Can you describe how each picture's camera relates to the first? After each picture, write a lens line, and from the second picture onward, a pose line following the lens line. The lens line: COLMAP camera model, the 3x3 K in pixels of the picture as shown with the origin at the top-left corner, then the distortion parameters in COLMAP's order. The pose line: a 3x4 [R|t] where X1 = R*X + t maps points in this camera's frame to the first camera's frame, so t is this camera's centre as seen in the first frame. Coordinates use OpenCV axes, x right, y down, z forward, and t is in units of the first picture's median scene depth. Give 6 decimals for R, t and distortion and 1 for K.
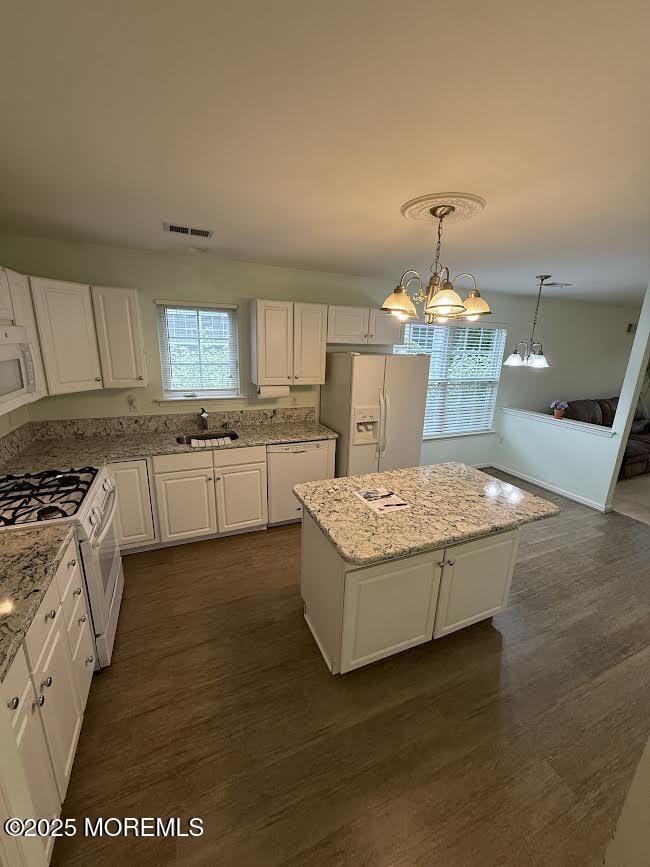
lens RADIAL K [[344.2, 0, 324.5], [0, 344.2, 432.9], [0, 0, 1]] dist [0.001398, 0.000157]
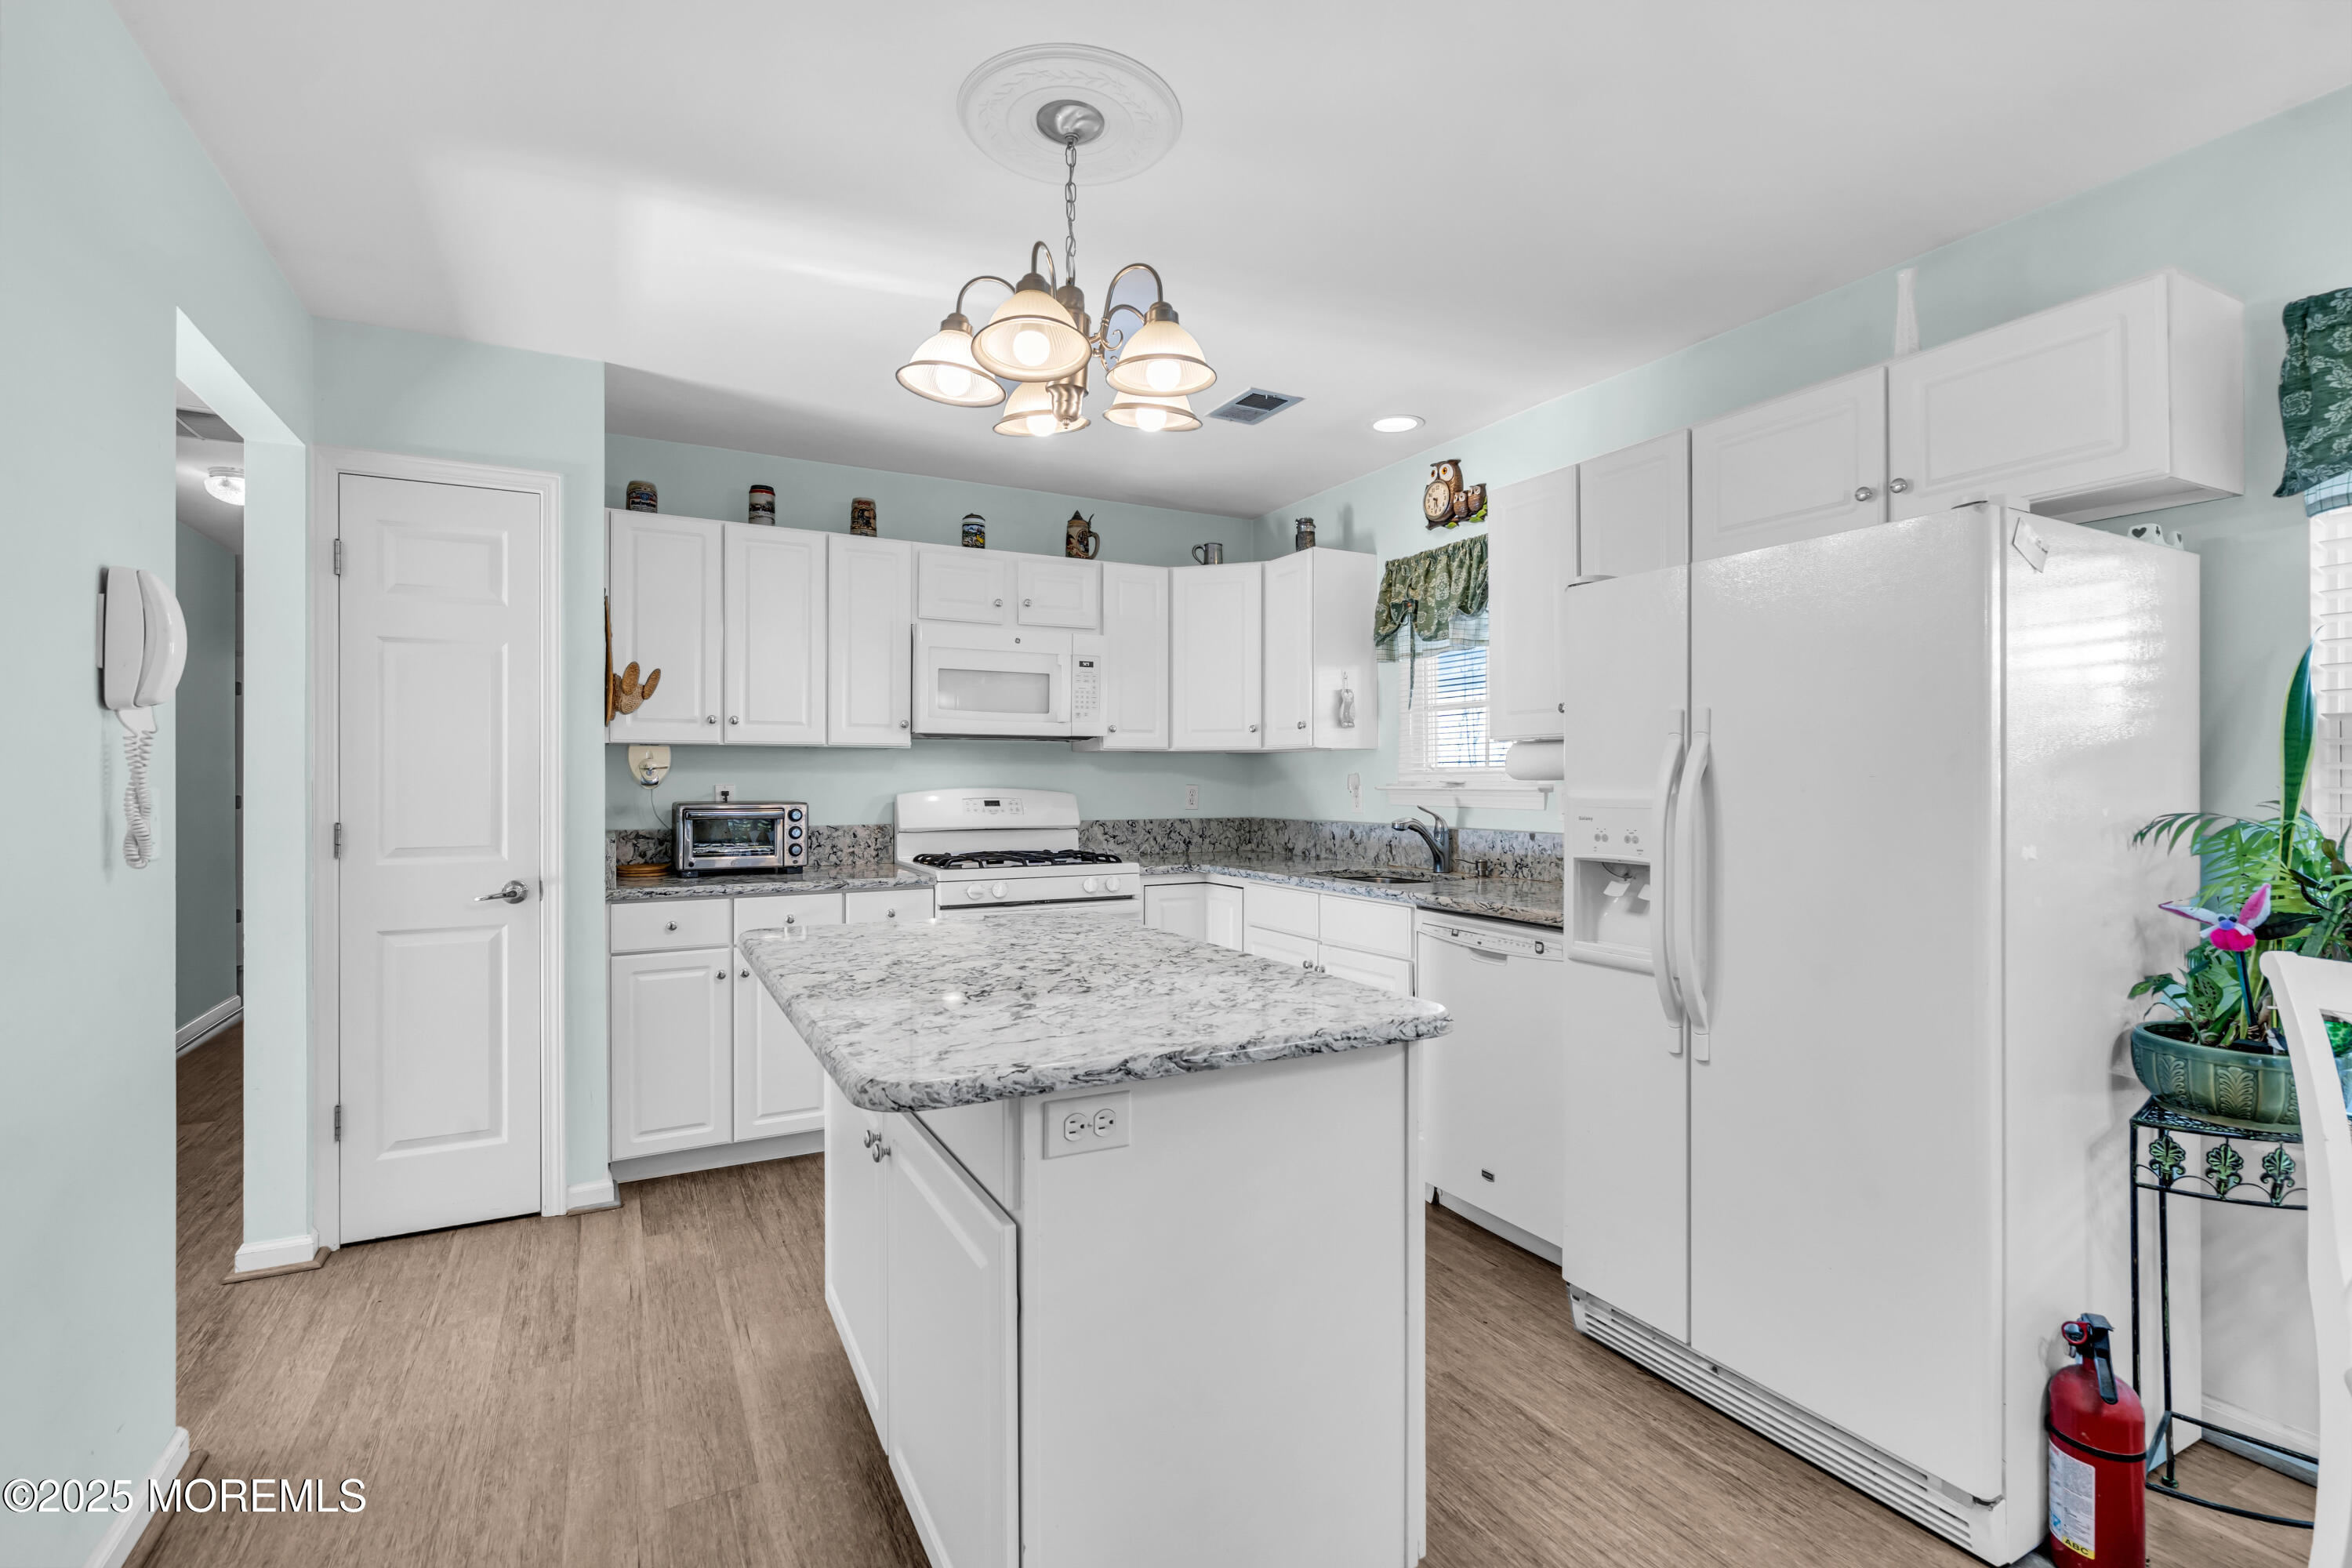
lens RADIAL K [[1070.2, 0, 1175.1], [0, 1070.2, 779.7], [0, 0, 1]] dist [-0.001541, -0.000164]
pose [[0.069815, -0.032493, -0.997031, 0.902933], [-0.254661, 0.965772, -0.049307, 0.027409], [0.964507, 0.257348, 0.059151, 0.755322]]
